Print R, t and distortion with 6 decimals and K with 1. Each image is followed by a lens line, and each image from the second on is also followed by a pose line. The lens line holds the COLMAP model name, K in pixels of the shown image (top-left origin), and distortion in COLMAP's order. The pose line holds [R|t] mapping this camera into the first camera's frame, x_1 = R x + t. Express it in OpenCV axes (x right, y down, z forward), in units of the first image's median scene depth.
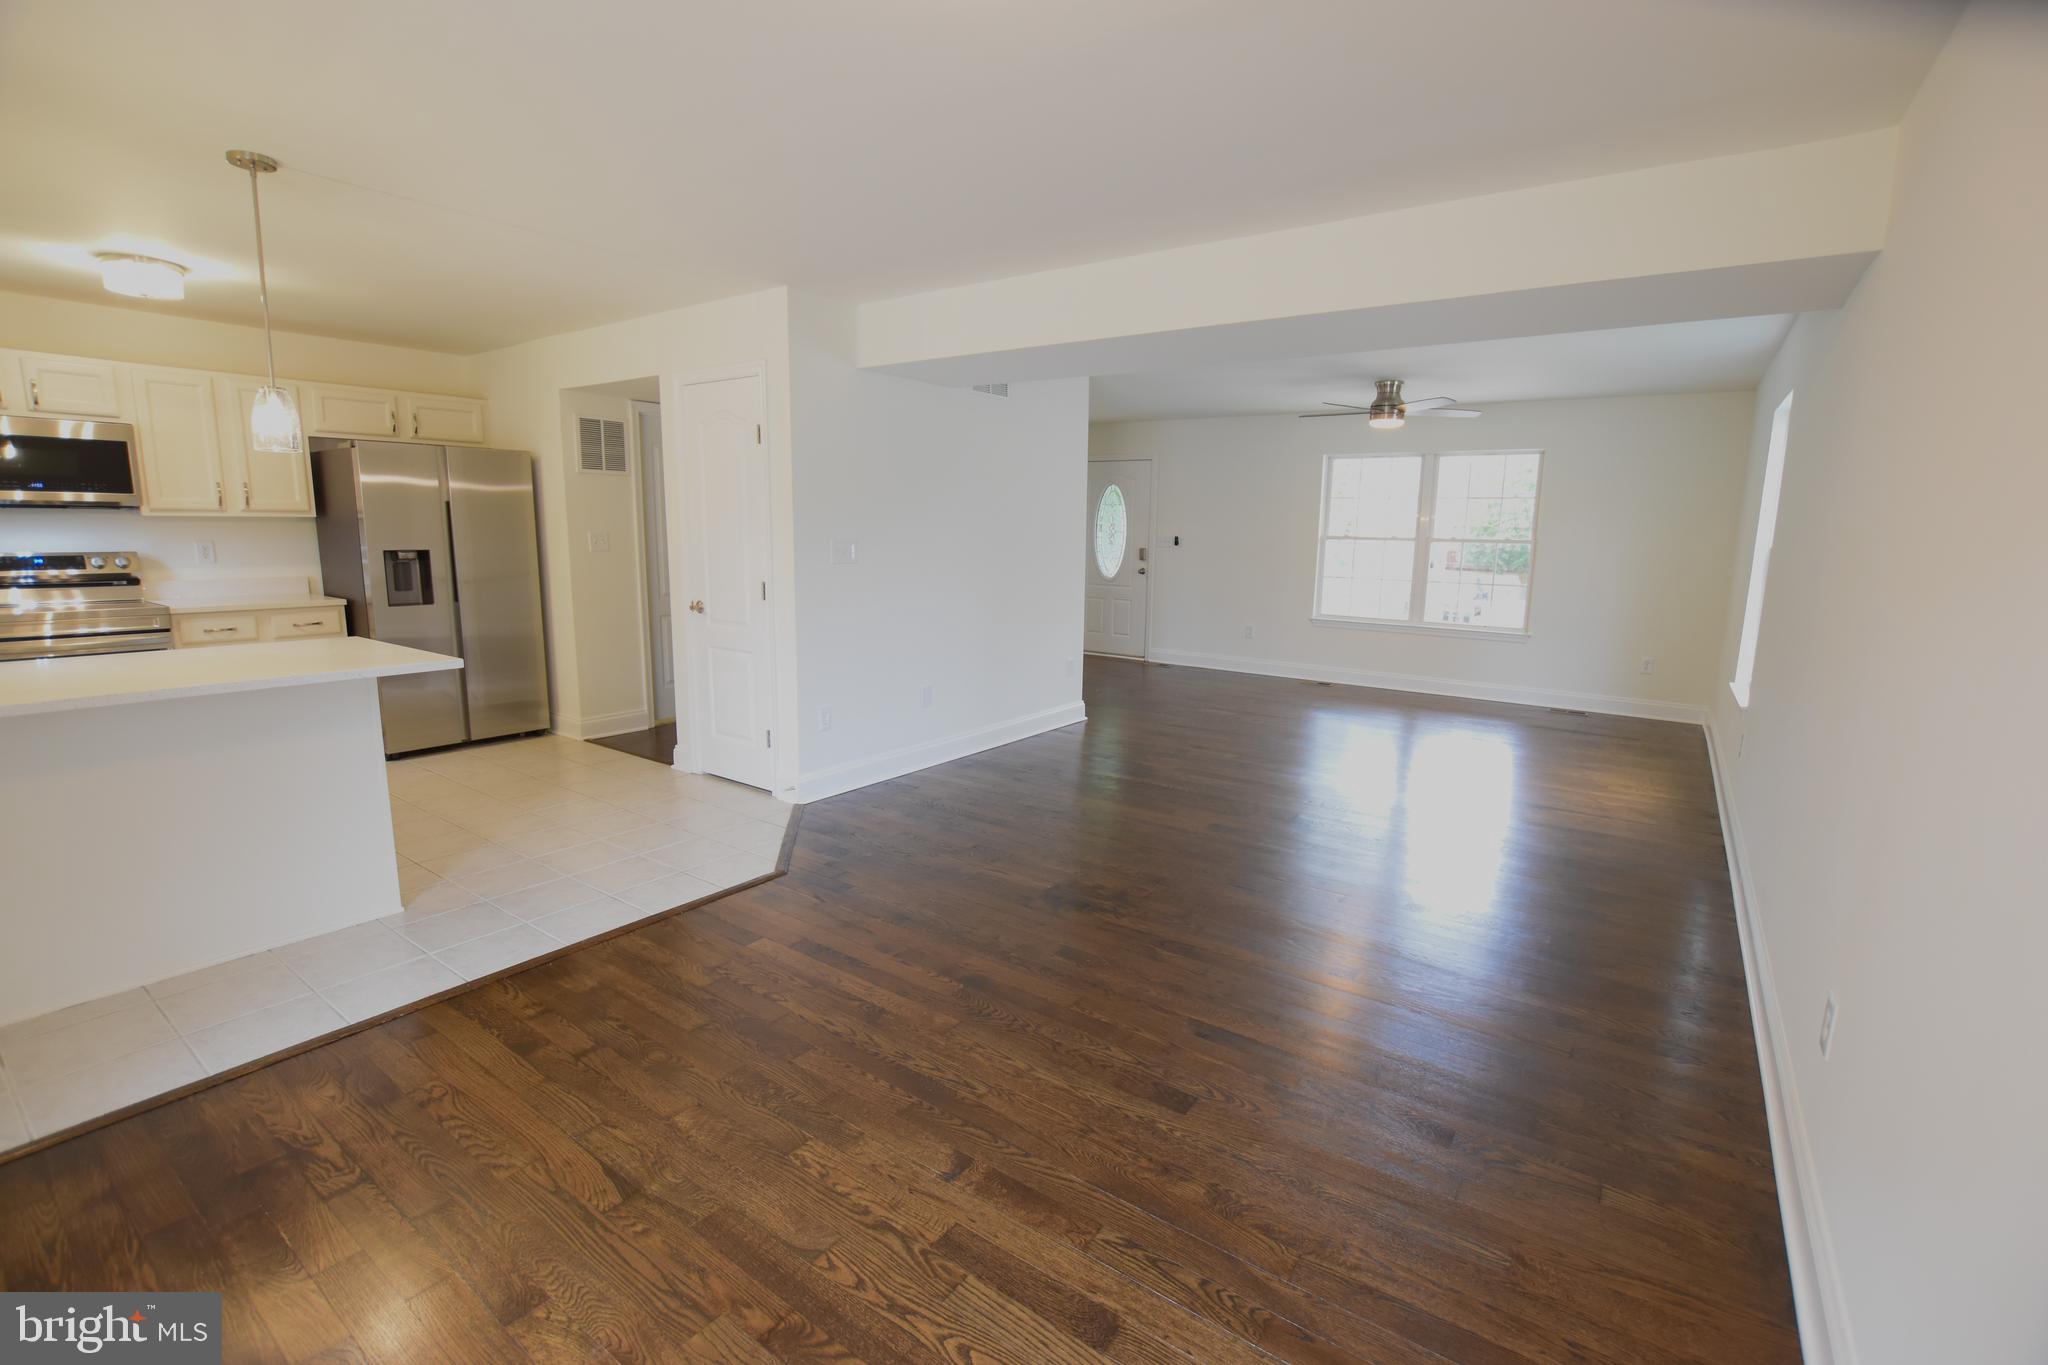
lens RADIAL K [[900.6, 0, 1030.7], [0, 900.6, 676.0], [0, 0, 1]] dist [-0.025270, 0.003201]
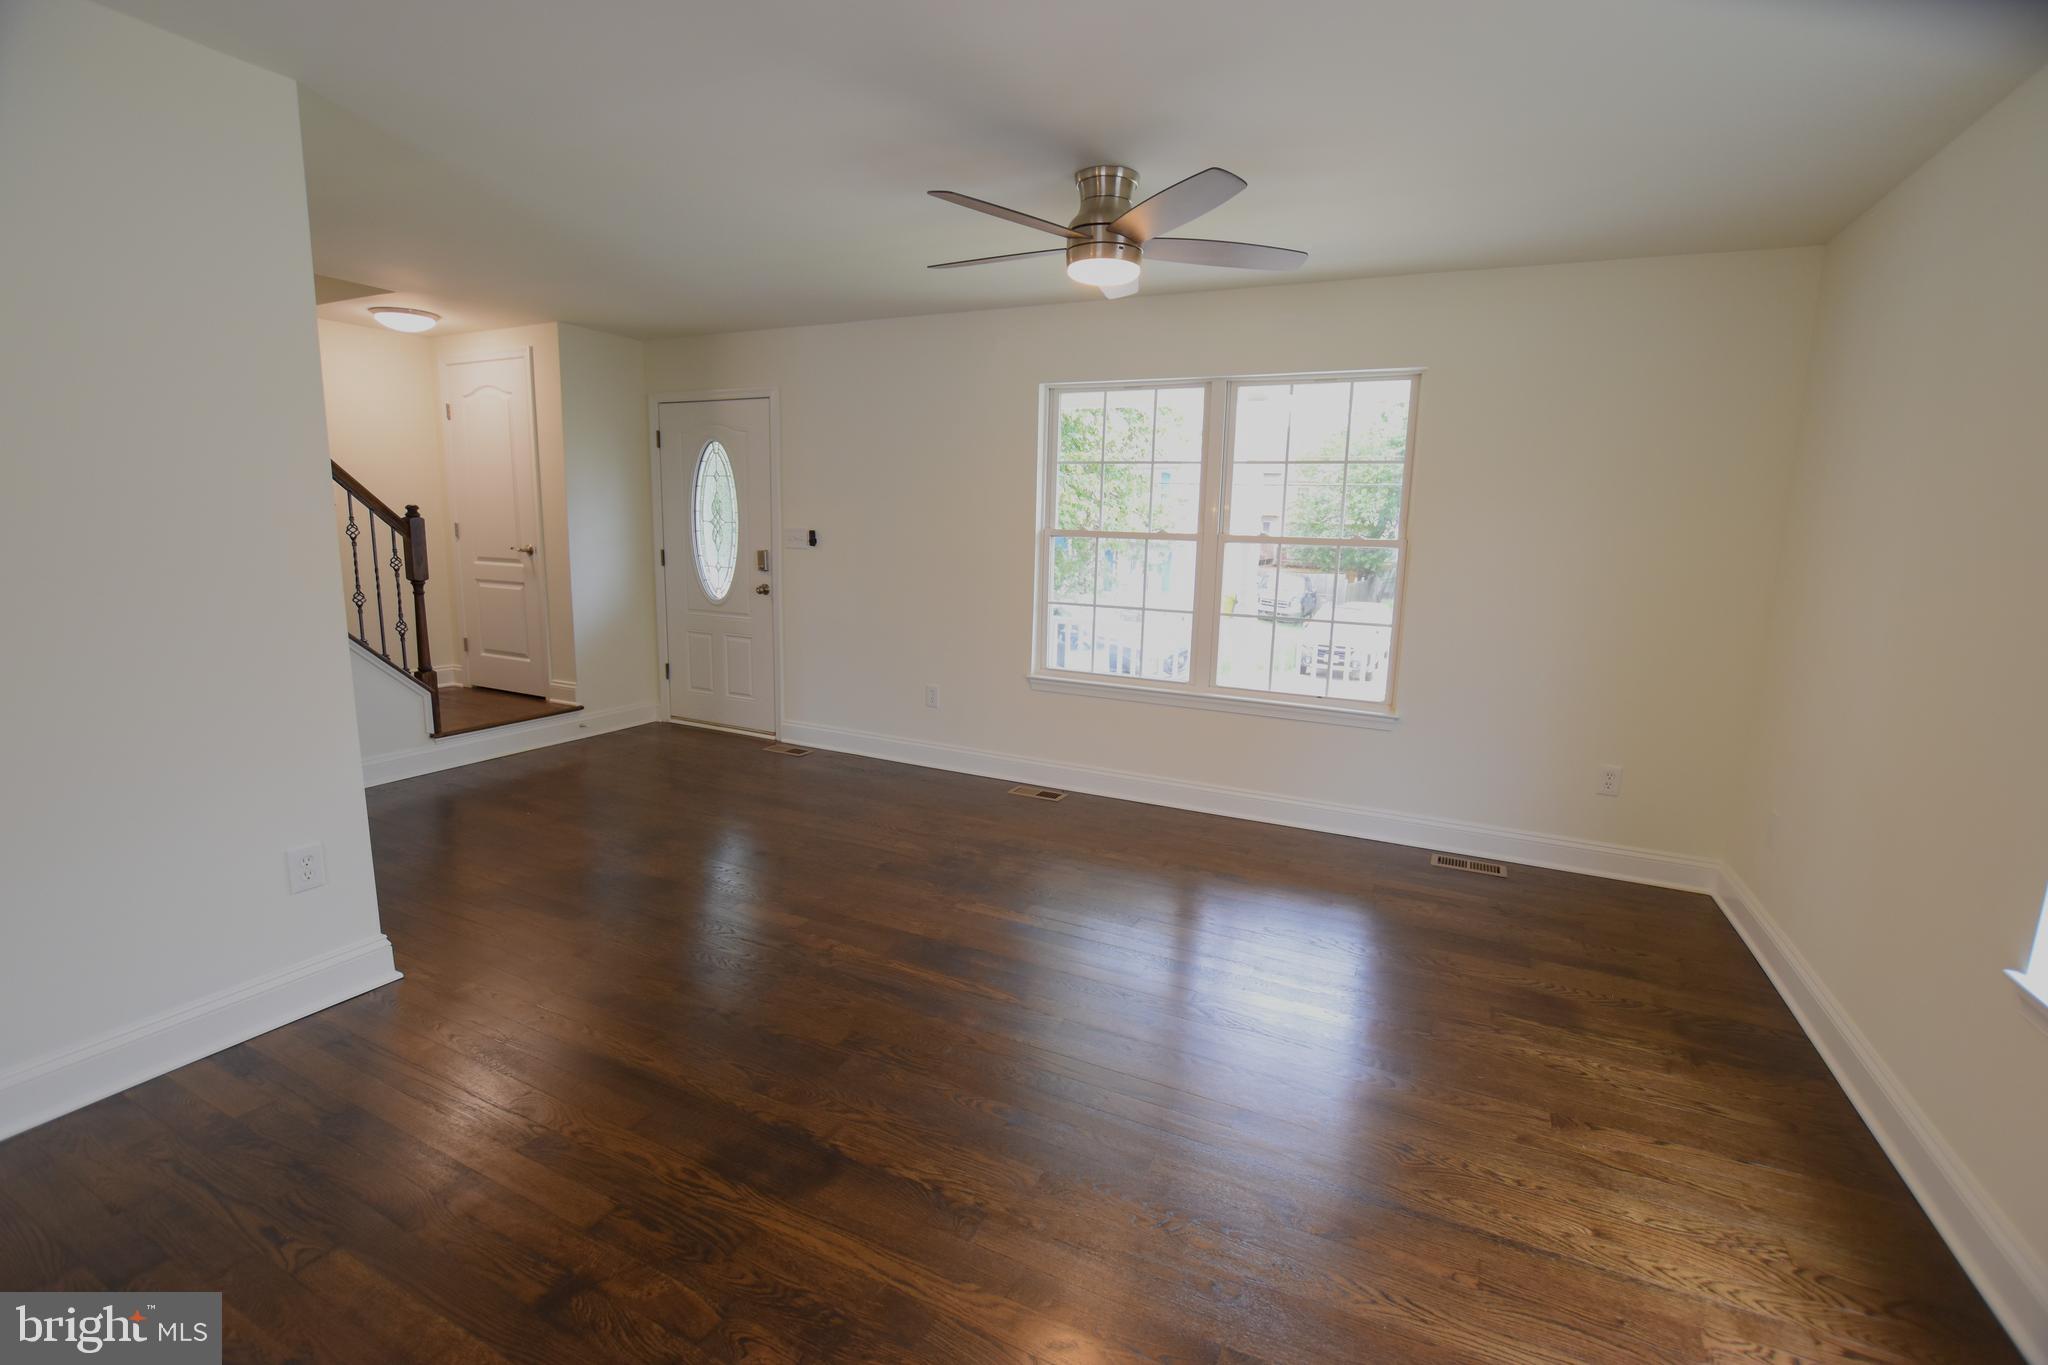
lens RADIAL K [[900.6, 0, 1025.7], [0, 900.6, 678.9], [0, 0, 1]] dist [-0.025270, 0.003201]
pose [[0.987073, -0.018002, 0.159254, 0.232675], [0.016793, 0.999819, 0.008935, -0.071234], [-0.159386, -0.006145, 0.987197, 0.465237]]
